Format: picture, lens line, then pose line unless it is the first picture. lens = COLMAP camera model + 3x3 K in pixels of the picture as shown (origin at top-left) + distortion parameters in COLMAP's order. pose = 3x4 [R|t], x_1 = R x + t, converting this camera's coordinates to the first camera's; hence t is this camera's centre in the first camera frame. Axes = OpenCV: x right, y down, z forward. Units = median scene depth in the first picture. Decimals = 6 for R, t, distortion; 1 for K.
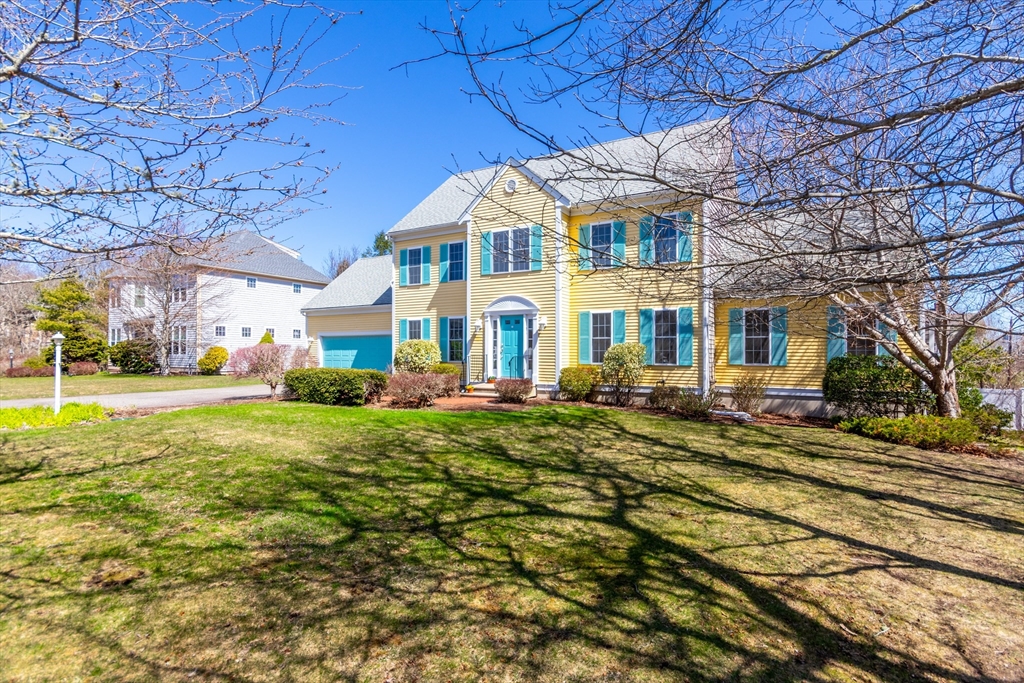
lens RADIAL K [[511.7, 0, 512.0], [0, 511.7, 341.5], [0, 0, 1]] dist [-0.001240, -0.000045]
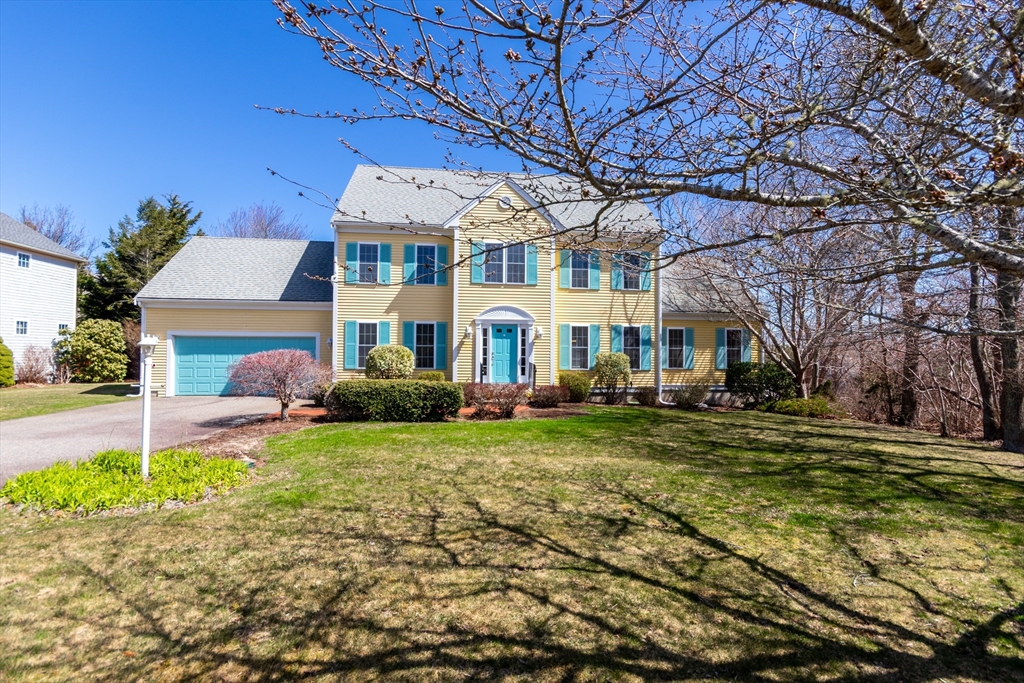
lens RADIAL K [[482.2, 0, 512.0], [0, 482.2, 341.5], [0, 0, 1]] dist [0.002306, 0.000349]
pose [[0.797473, 0.019575, 0.603037, -0.579502], [-0.019024, 0.999792, -0.007295, -0.008774], [-0.603054, -0.005655, 0.797680, 0.192681]]
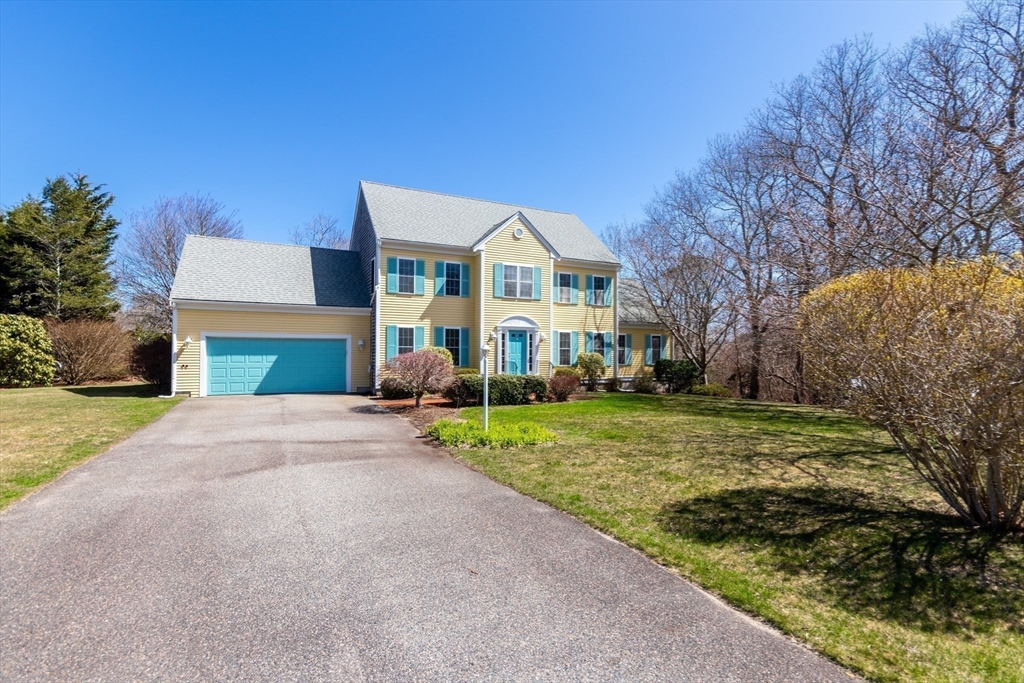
lens RADIAL K [[488.4, 0, 512.0], [0, 488.4, 341.5], [0, 0, 1]] dist [-0.001461, -0.000132]
pose [[0.549822, 0.022030, 0.834992, -1.049034], [-0.022680, 0.999677, -0.011441, -0.007706], [-0.834974, -0.012648, 0.550144, 0.310516]]
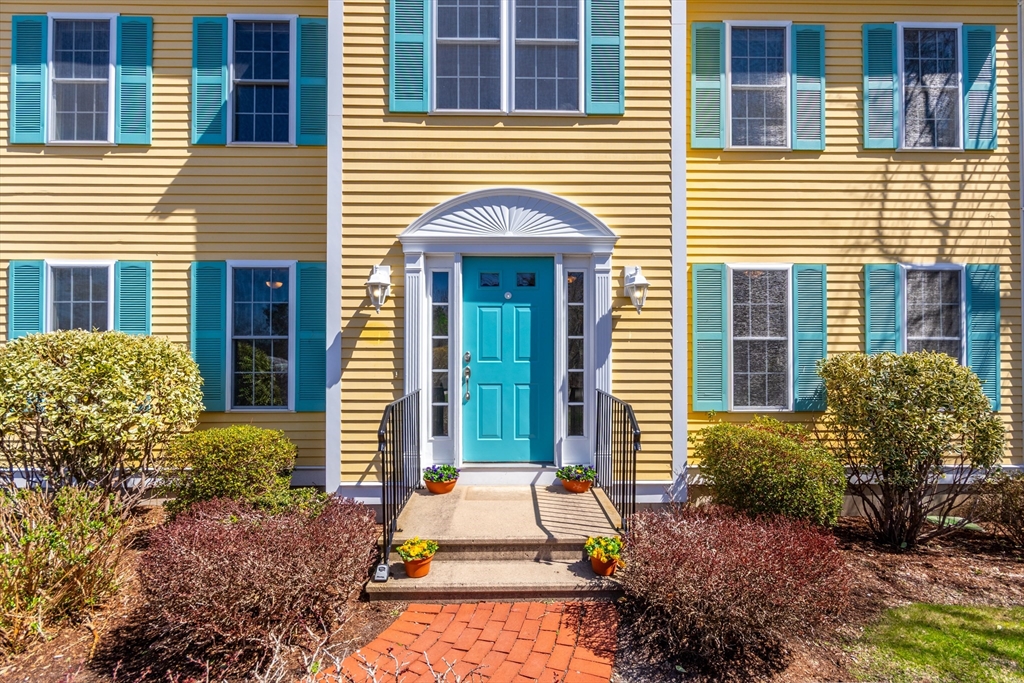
lens RADIAL K [[477.7, 0, 512.6], [0, 477.7, 359.0], [0, 0, 1]] dist [0.002376, -0.000025]
pose [[0.853767, 0.004368, 0.520638, -0.142174], [-0.009832, 0.999922, 0.007735, 0.006521], [-0.520563, -0.011723, 0.853743, 0.746662]]
